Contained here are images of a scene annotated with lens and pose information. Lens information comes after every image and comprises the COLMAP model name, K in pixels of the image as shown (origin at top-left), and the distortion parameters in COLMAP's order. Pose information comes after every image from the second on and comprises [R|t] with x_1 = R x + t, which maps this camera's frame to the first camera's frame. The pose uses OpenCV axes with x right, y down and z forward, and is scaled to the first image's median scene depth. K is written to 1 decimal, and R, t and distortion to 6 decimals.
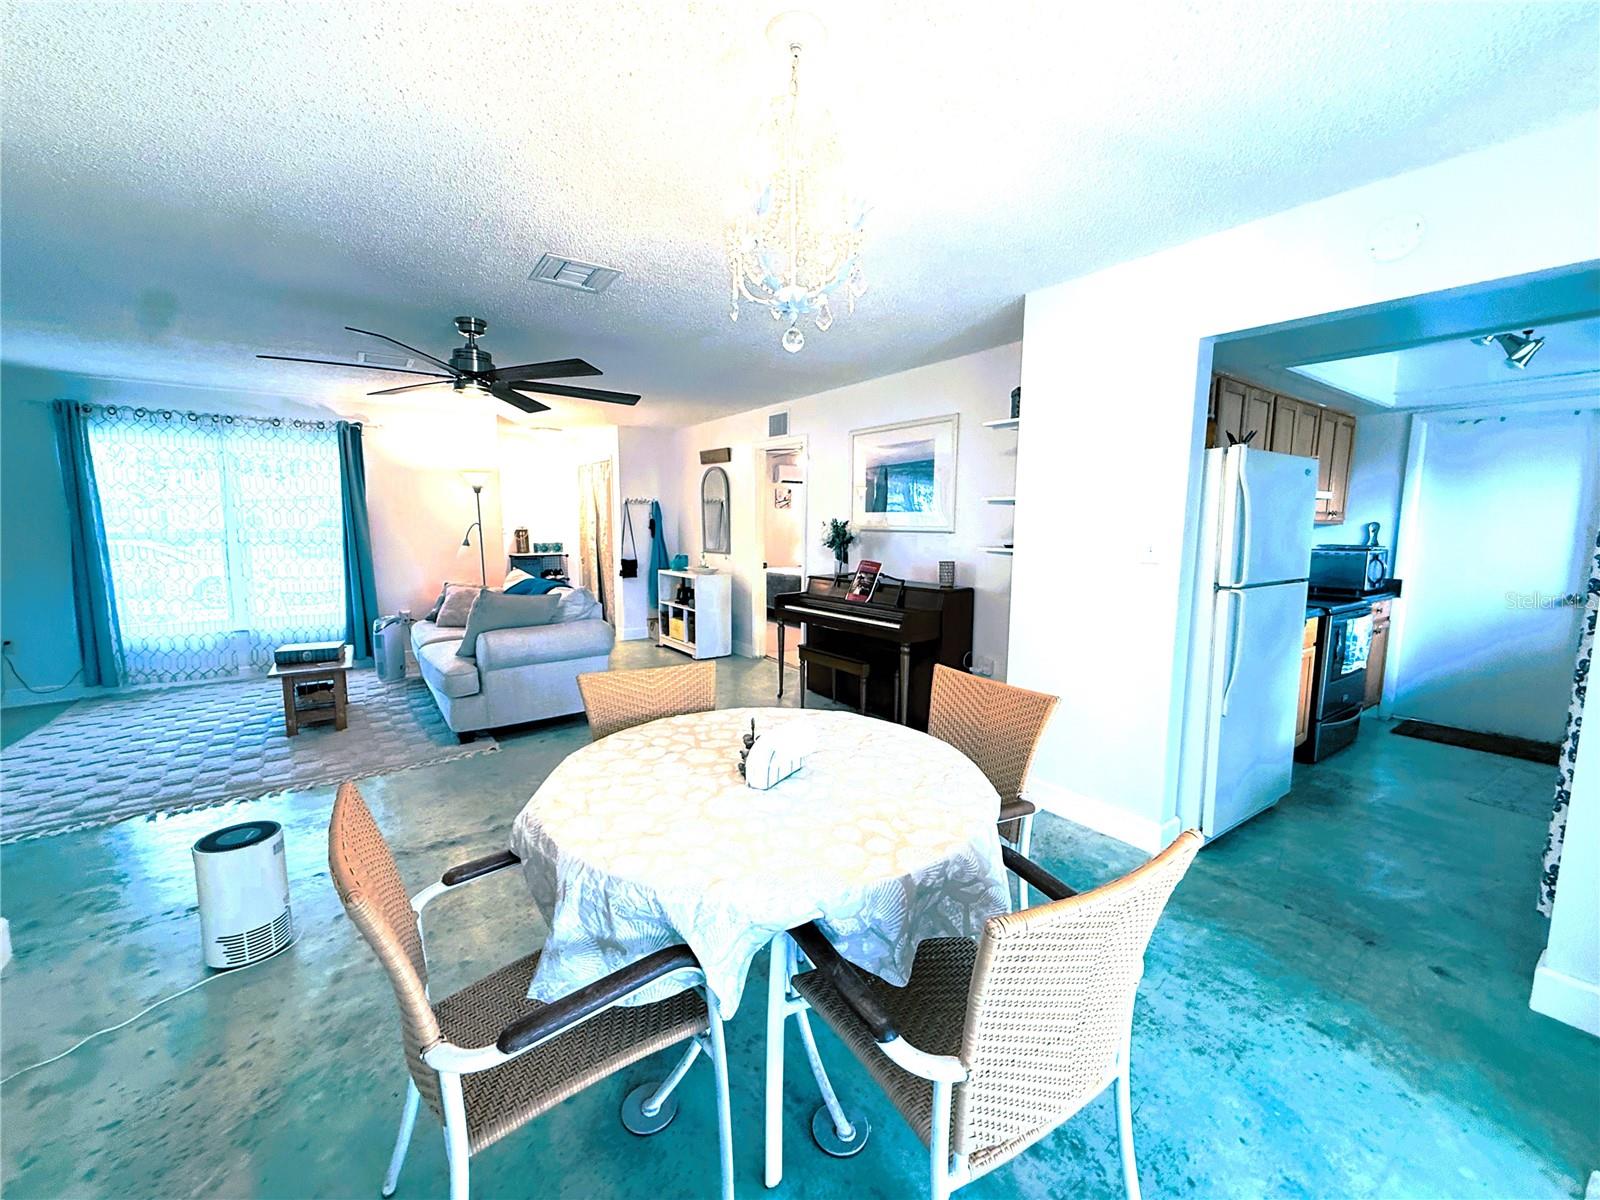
lens RADIAL K [[645.2, 0, 800.0], [0, 645.2, 600.0], [0, 0, 1]] dist [-0.002659, -0.000406]
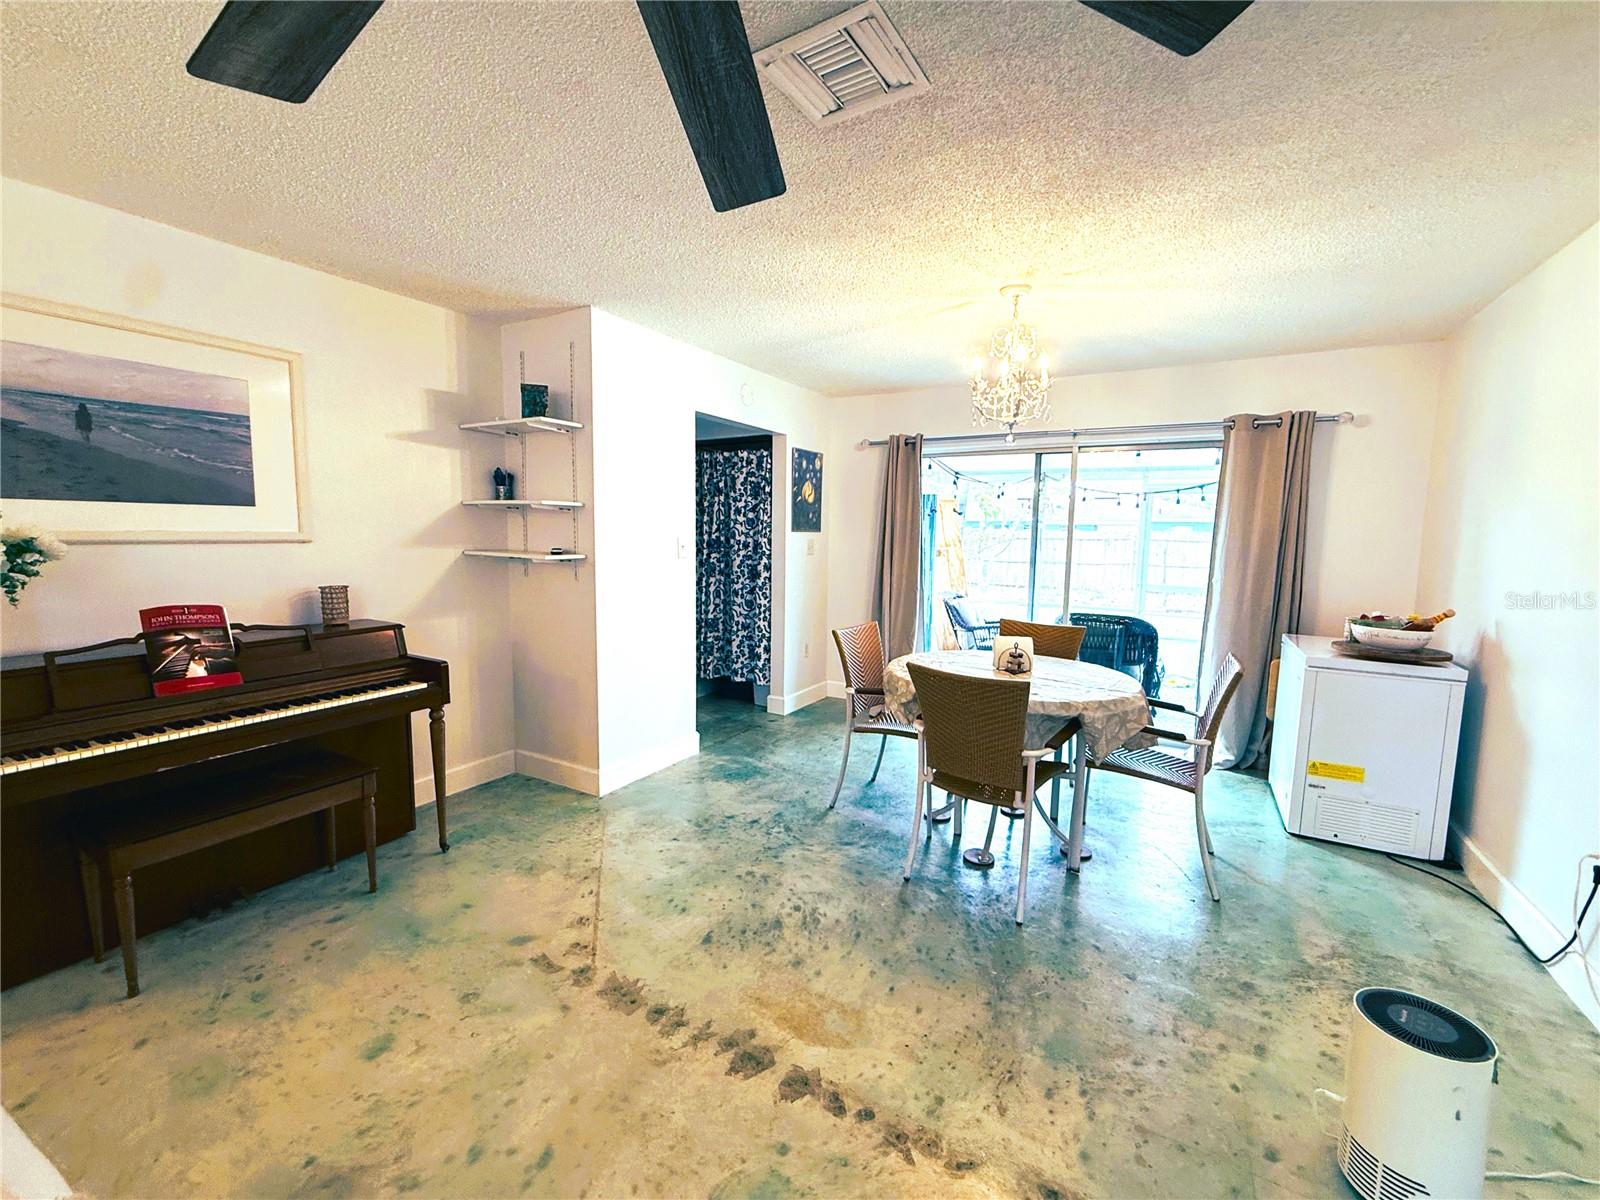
lens RADIAL K [[668.5, 0, 792.1], [0, 668.5, 599.9], [0, 0, 1]] dist [-0.000882, -0.000192]
pose [[-0.397878, -0.104984, 0.911412, -0.462335], [0.096297, 0.983165, 0.155288, -0.086613], [-0.912370, 0.149552, -0.381070, 0.690058]]
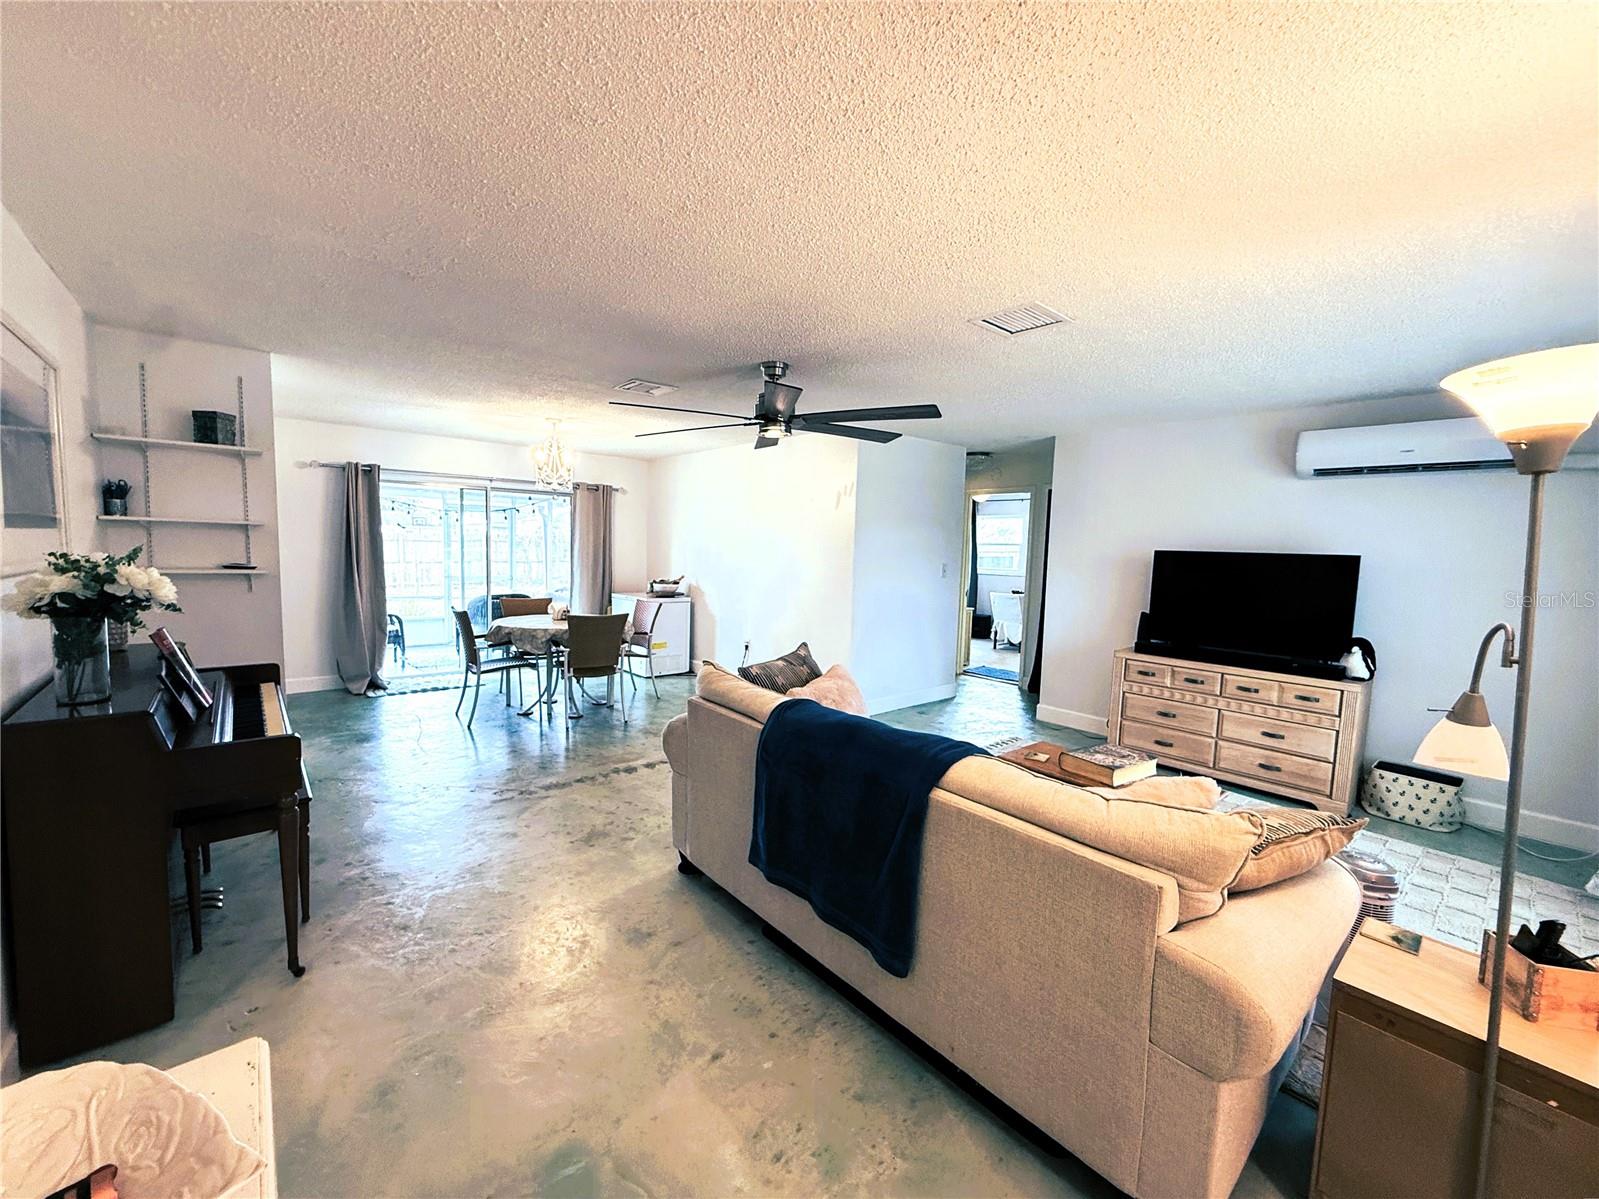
lens RADIAL K [[642.3, 0, 797.2], [0, 642.3, 612.4], [0, 0, 1]] dist [-0.000392, -0.000030]
pose [[-0.996055, -0.022462, -0.085847, -0.306368], [-0.041353, 0.973460, 0.225092, -0.181783], [0.078512, 0.227754, -0.970548, 1.346893]]
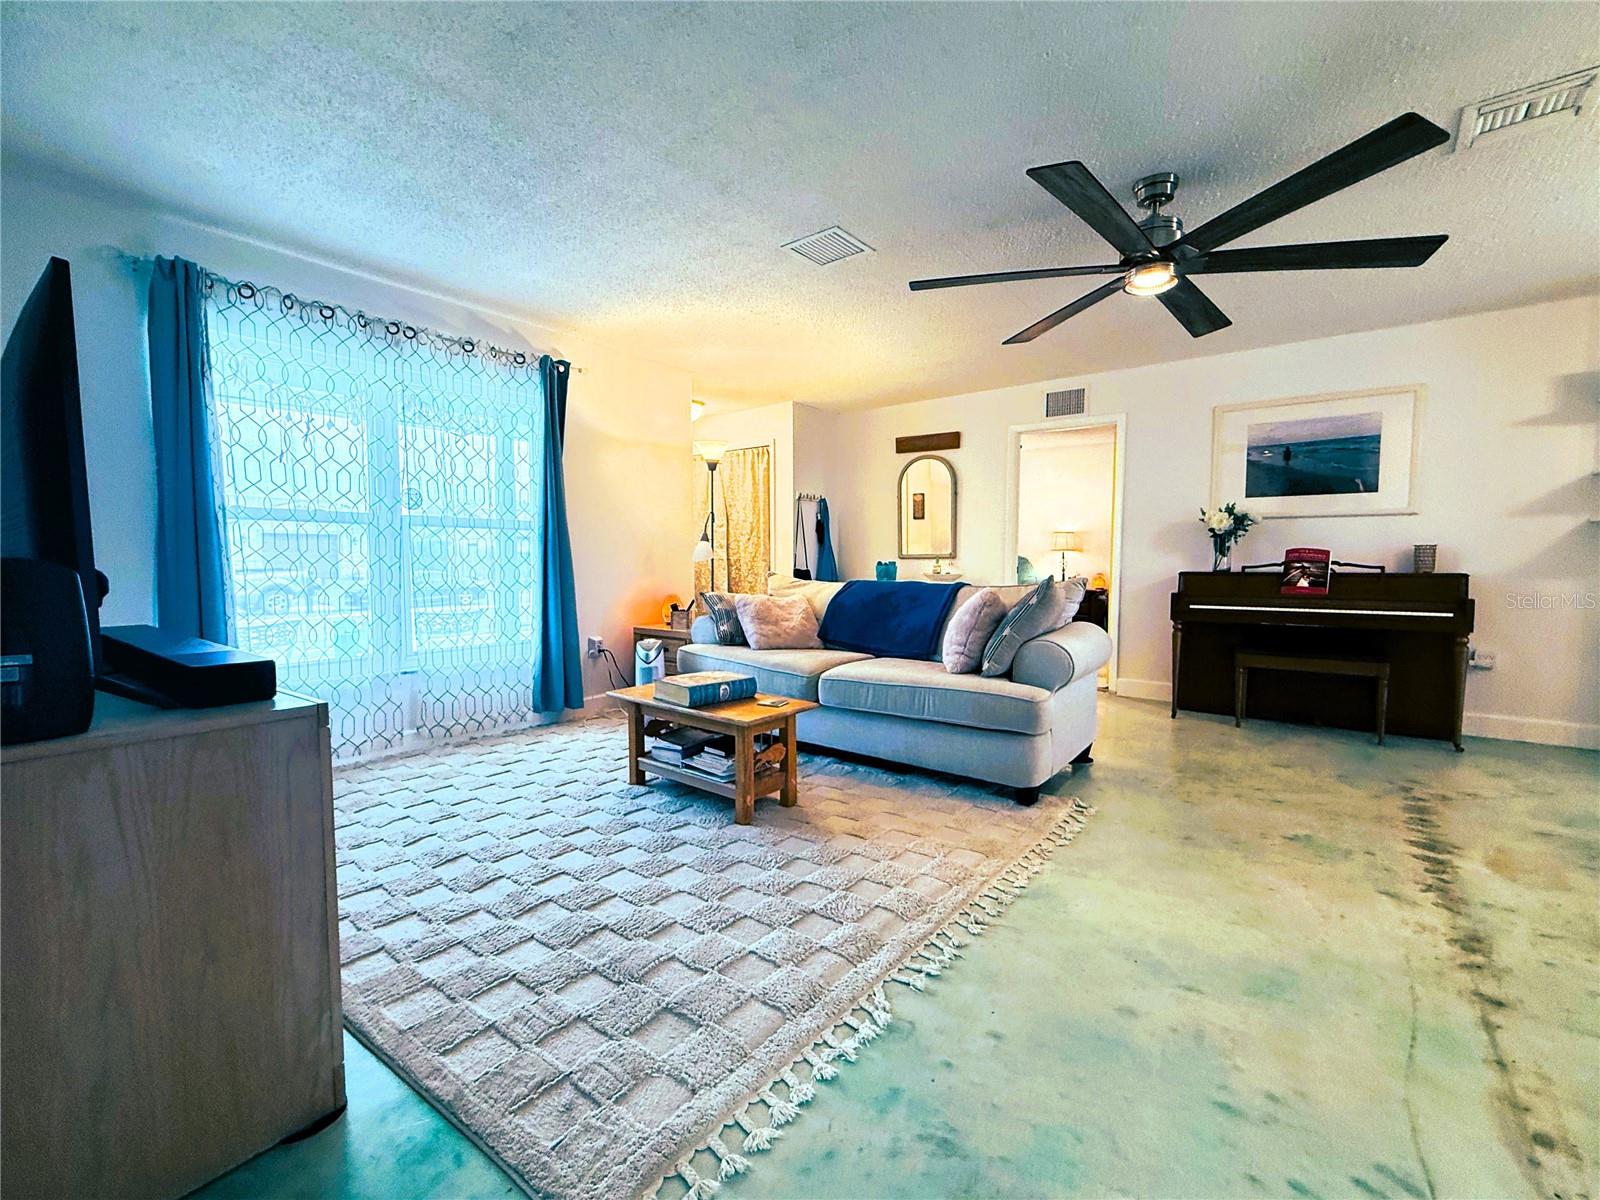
lens RADIAL K [[687.4, 0, 798.3], [0, 687.4, 600.2], [0, 0, 1]] dist [-0.000143, 0.000166]
pose [[0.960376, -0.020864, 0.277926, -0.718123], [0.037467, 0.997807, -0.054560, 0.029968], [-0.276178, 0.062811, 0.959052, 0.272275]]
